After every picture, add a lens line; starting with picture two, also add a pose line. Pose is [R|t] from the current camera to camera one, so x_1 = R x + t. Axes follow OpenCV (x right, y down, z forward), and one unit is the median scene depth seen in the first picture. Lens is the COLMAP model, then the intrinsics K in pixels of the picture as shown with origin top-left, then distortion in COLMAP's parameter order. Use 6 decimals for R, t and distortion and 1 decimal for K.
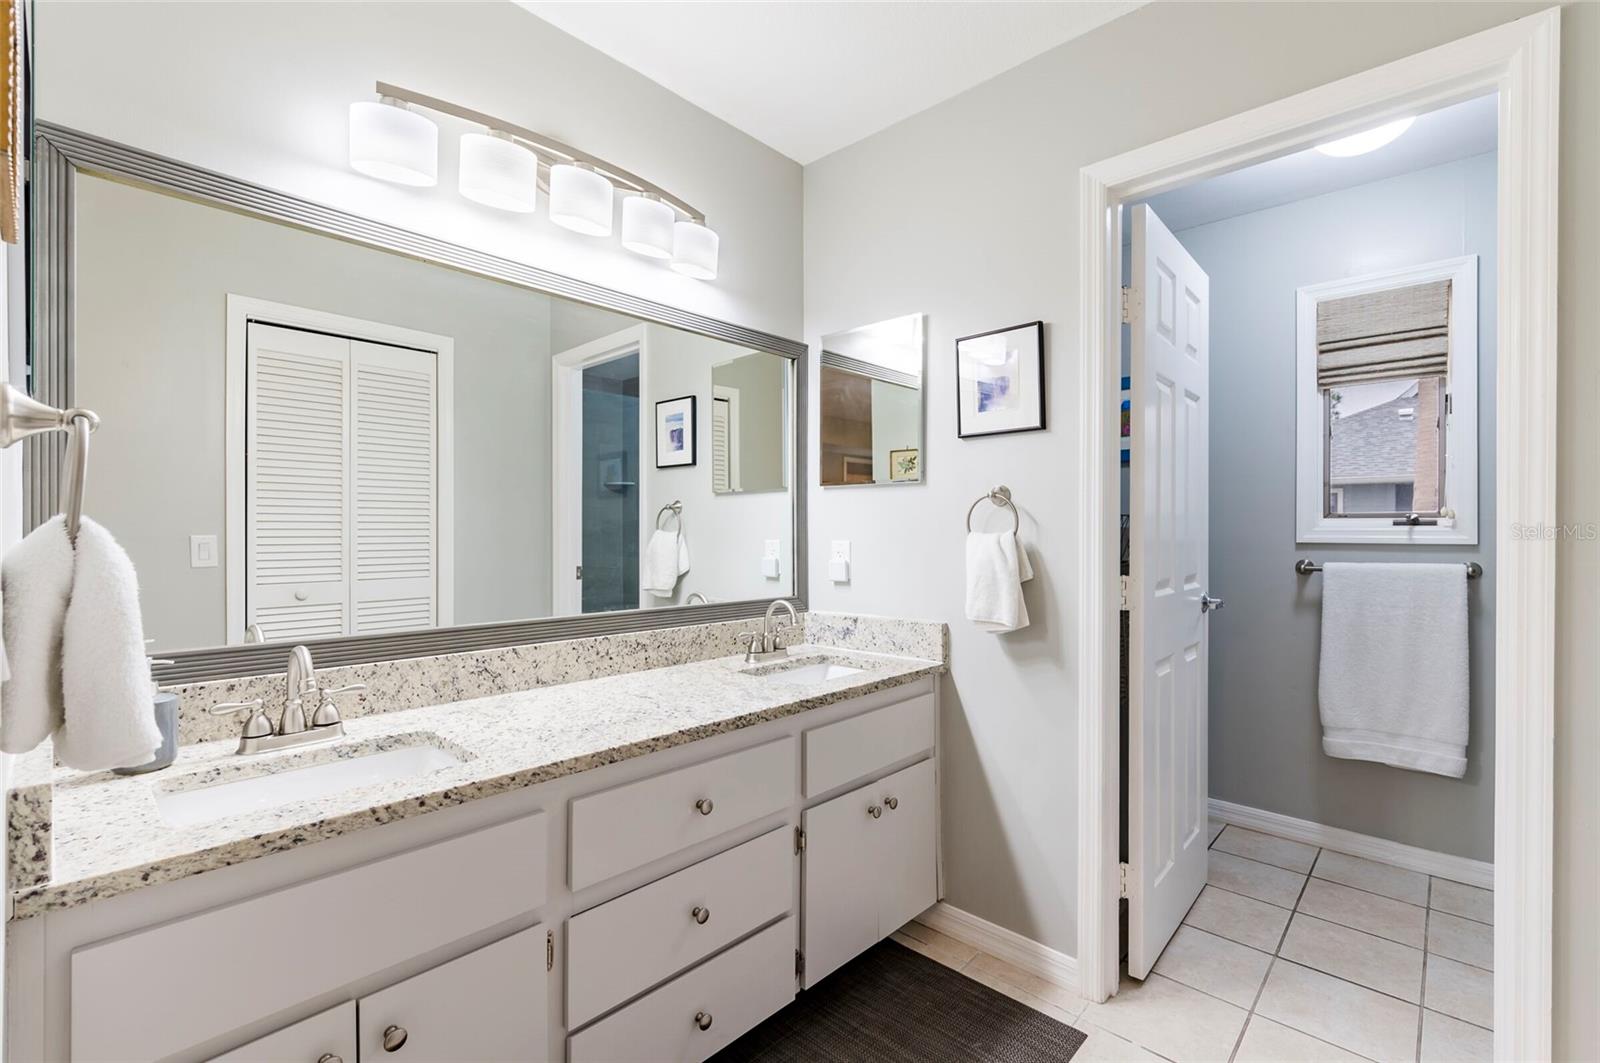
lens RADIAL K [[688.5, 0, 800.3], [0, 688.5, 528.5], [0, 0, 1]] dist [-0.005106, -0.000403]
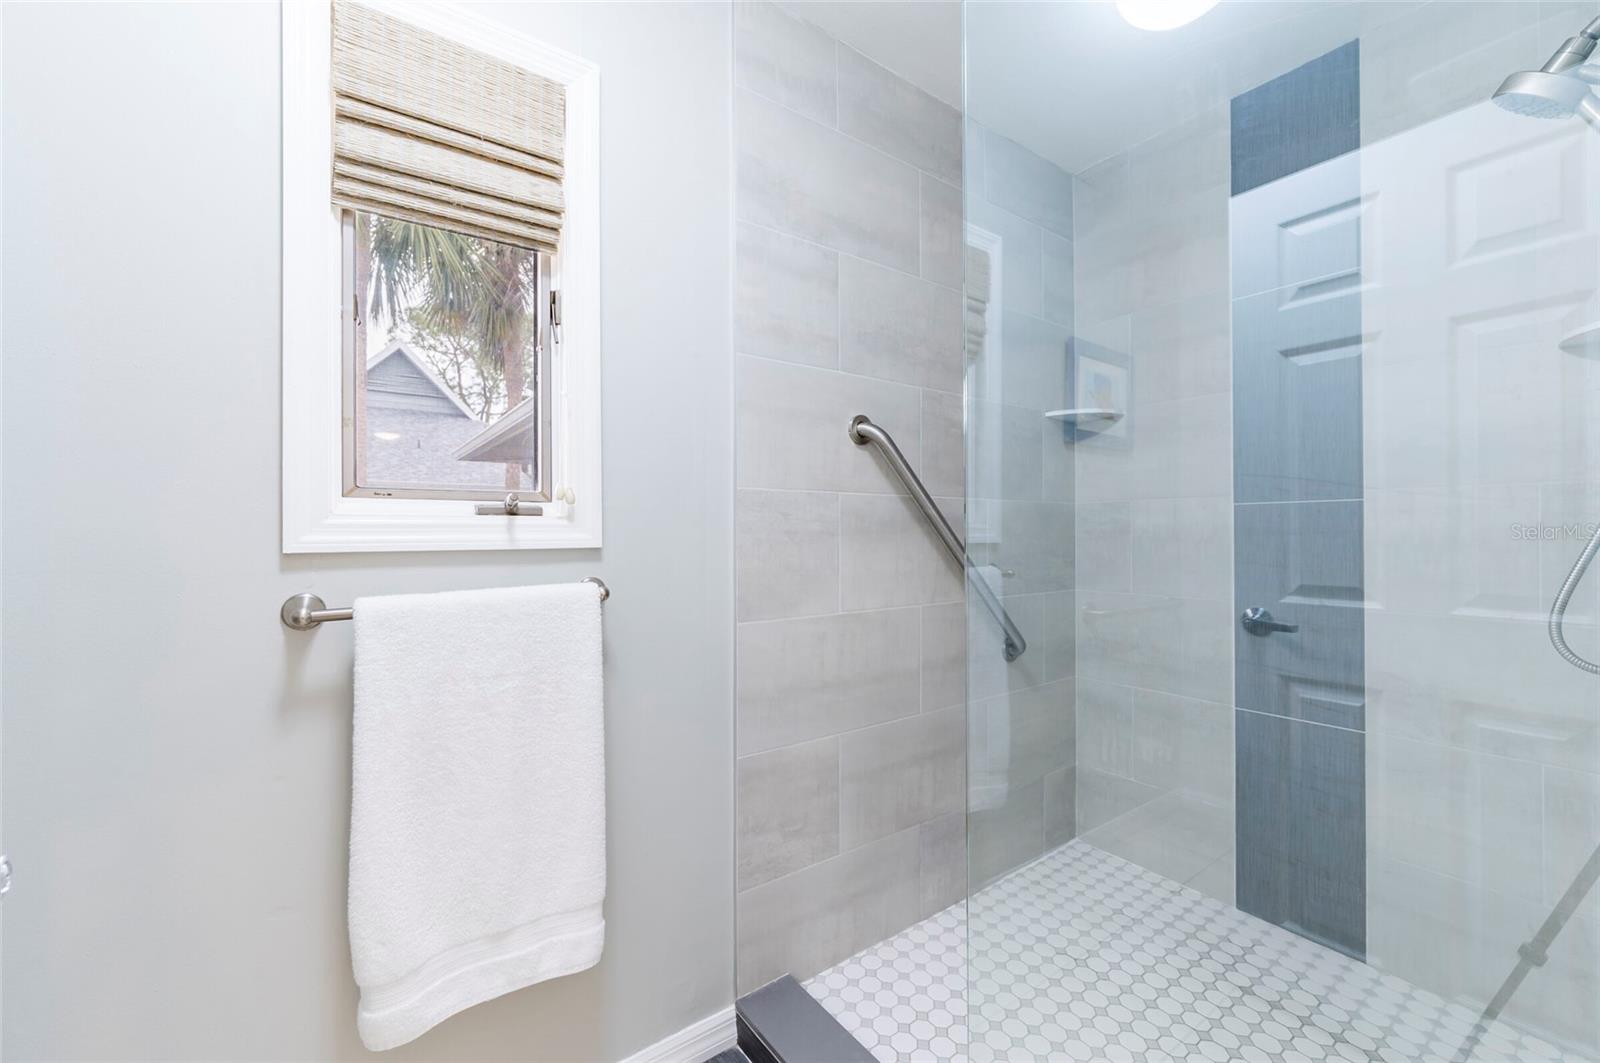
lens RADIAL K [[642.7, 0, 801.1], [0, 642.7, 531.2], [0, 0, 1]] dist [-0.003060, -0.000111]
pose [[0.175726, 0.000514, 0.984439, 0.406269], [0.004702, 0.999988, -0.001361, 0.009377], [-0.984428, 0.004868, 0.175722, 0.638270]]
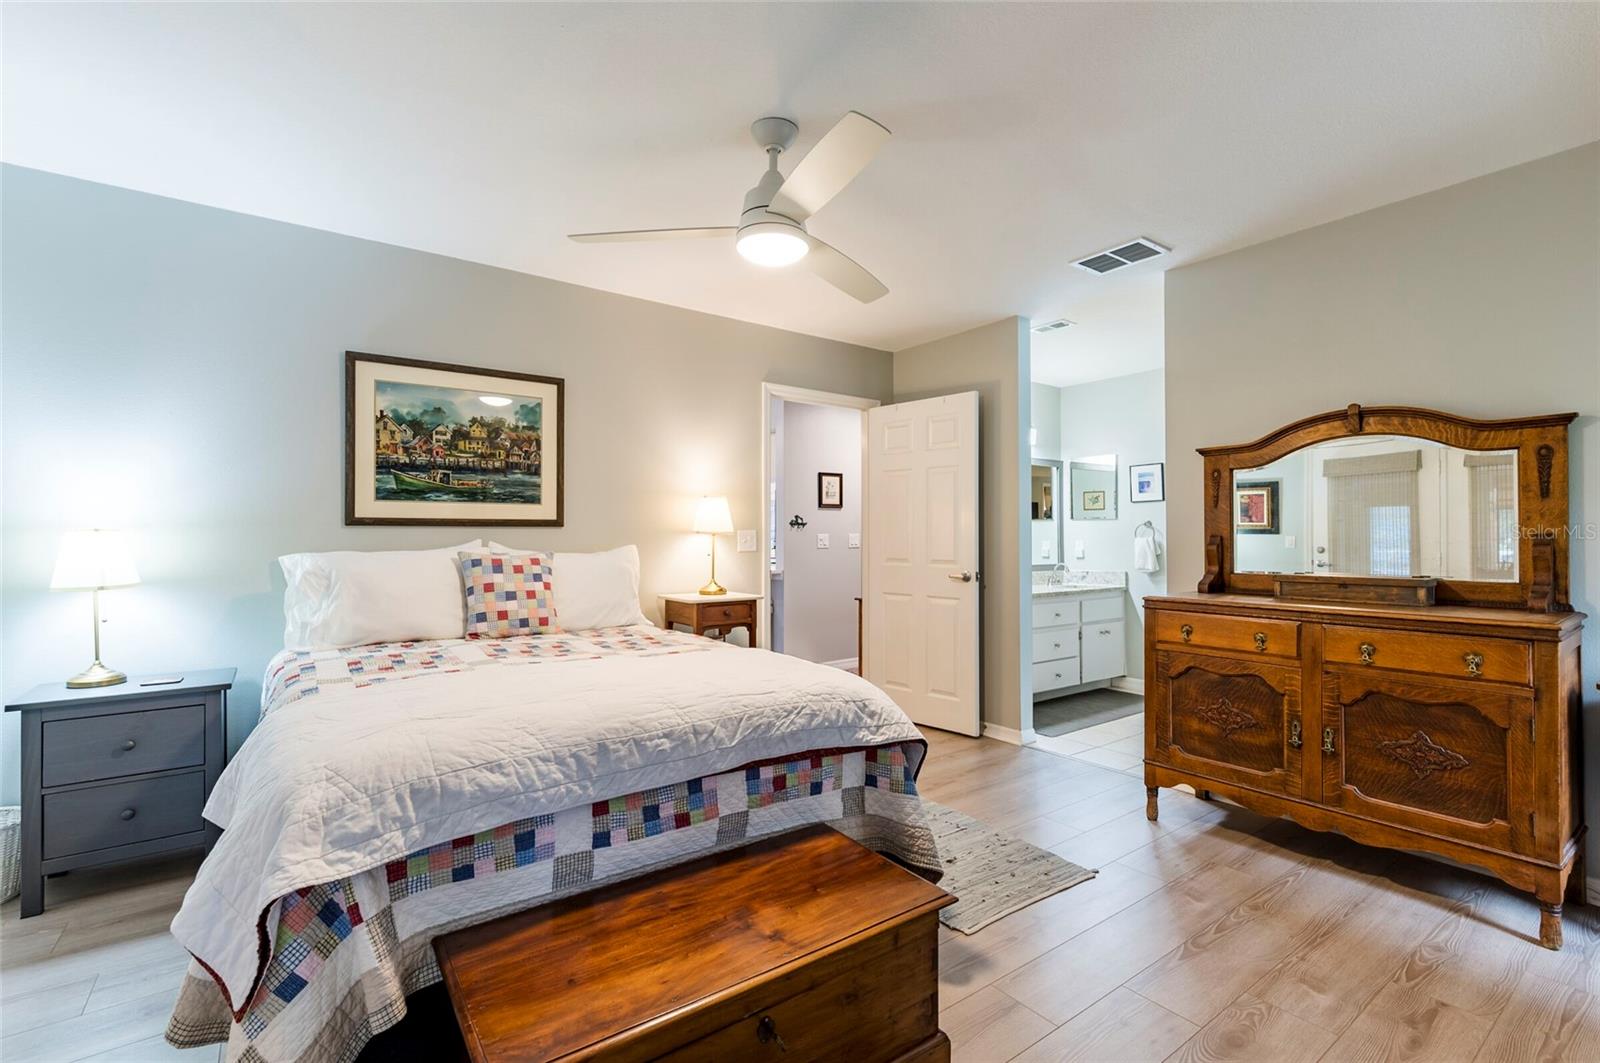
lens RADIAL K [[688.5, 0, 817.2], [0, 688.5, 530.3], [0, 0, 1]] dist [-0.005106, -0.000403]
pose [[0.984222, -0.005442, -0.176857, -0.710295], [0.003692, 0.999941, -0.010222, 0.000300], [0.176902, 0.009408, 0.984183, -2.629761]]
